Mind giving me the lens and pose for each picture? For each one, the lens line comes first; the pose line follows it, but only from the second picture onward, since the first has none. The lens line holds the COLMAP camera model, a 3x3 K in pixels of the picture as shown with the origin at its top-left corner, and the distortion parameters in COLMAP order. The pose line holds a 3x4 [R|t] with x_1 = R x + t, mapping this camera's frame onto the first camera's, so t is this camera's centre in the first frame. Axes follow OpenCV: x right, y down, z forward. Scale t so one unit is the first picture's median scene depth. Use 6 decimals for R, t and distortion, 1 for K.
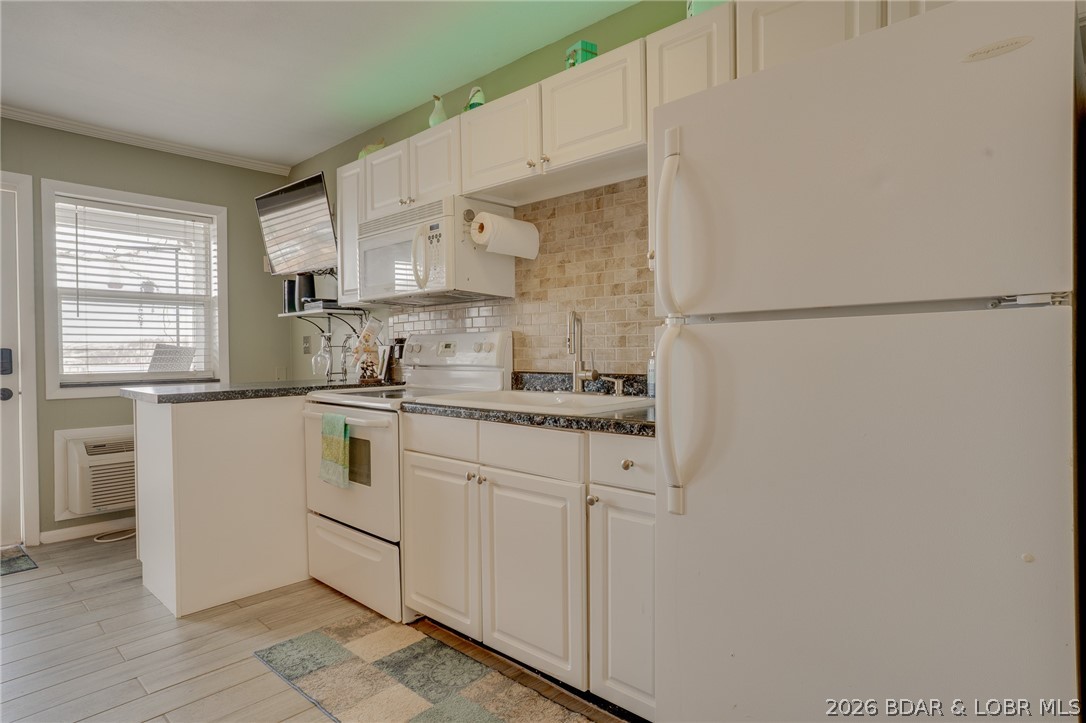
lens RADIAL K [[596.0, 0, 538.0], [0, 596.0, 361.8], [0, 0, 1]] dist [-0.051073, 0.032956]
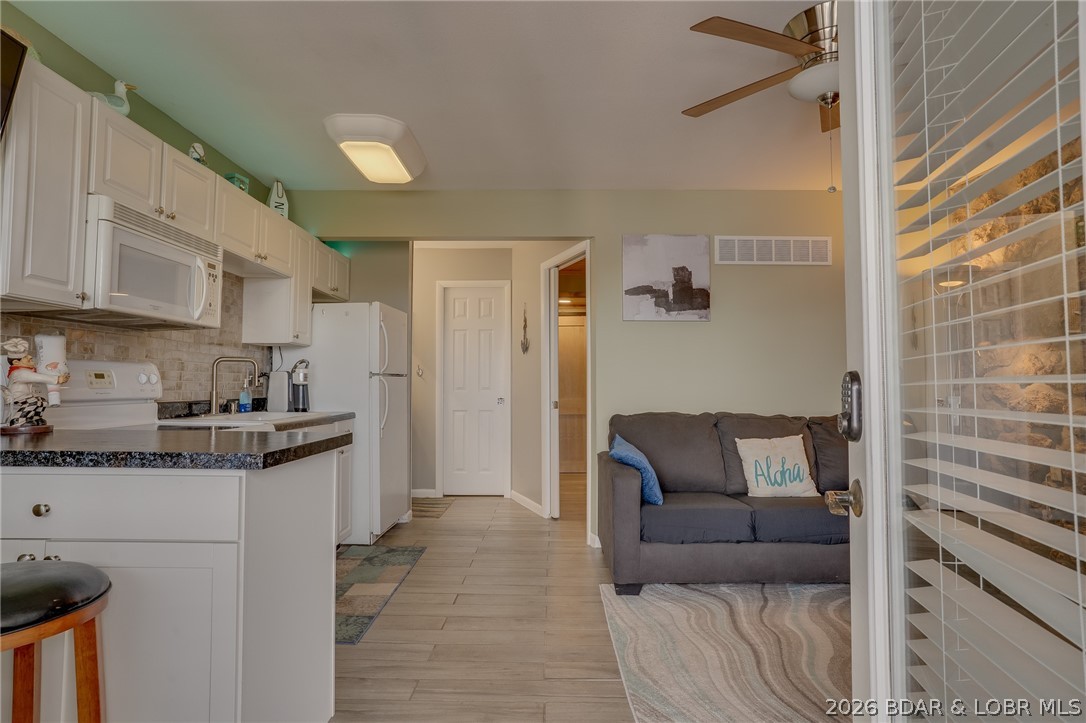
lens RADIAL K [[605.9, 0, 545.8], [0, 605.9, 360.3], [0, 0, 1]] dist [-0.052376, 0.034579]
pose [[-0.676482, 0.036678, 0.735545, -1.476829], [0.015842, 0.999253, -0.035258, -0.011754], [-0.736289, -0.012199, -0.676557, 1.389945]]
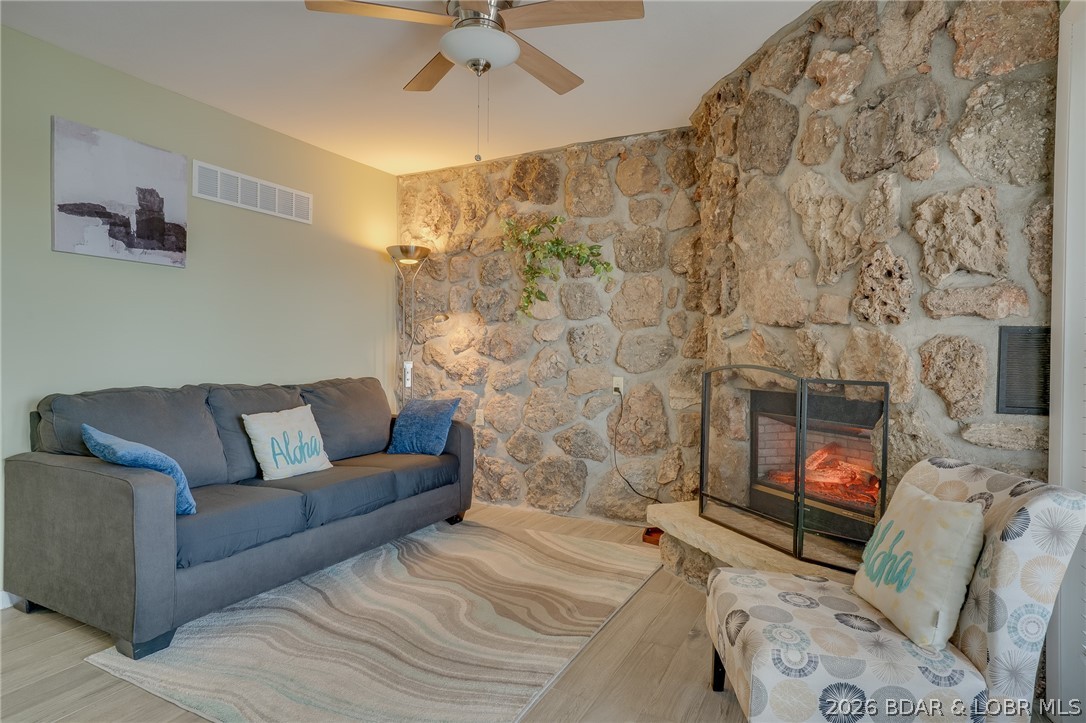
lens RADIAL K [[596.0, 0, 538.0], [0, 596.0, 361.8], [0, 0, 1]] dist [-0.051073, 0.032956]
pose [[-0.963358, 0.002827, -0.268203, -0.942445], [-0.006741, 0.999373, 0.034747, -0.018900], [0.268133, 0.035281, -0.962736, 1.358678]]
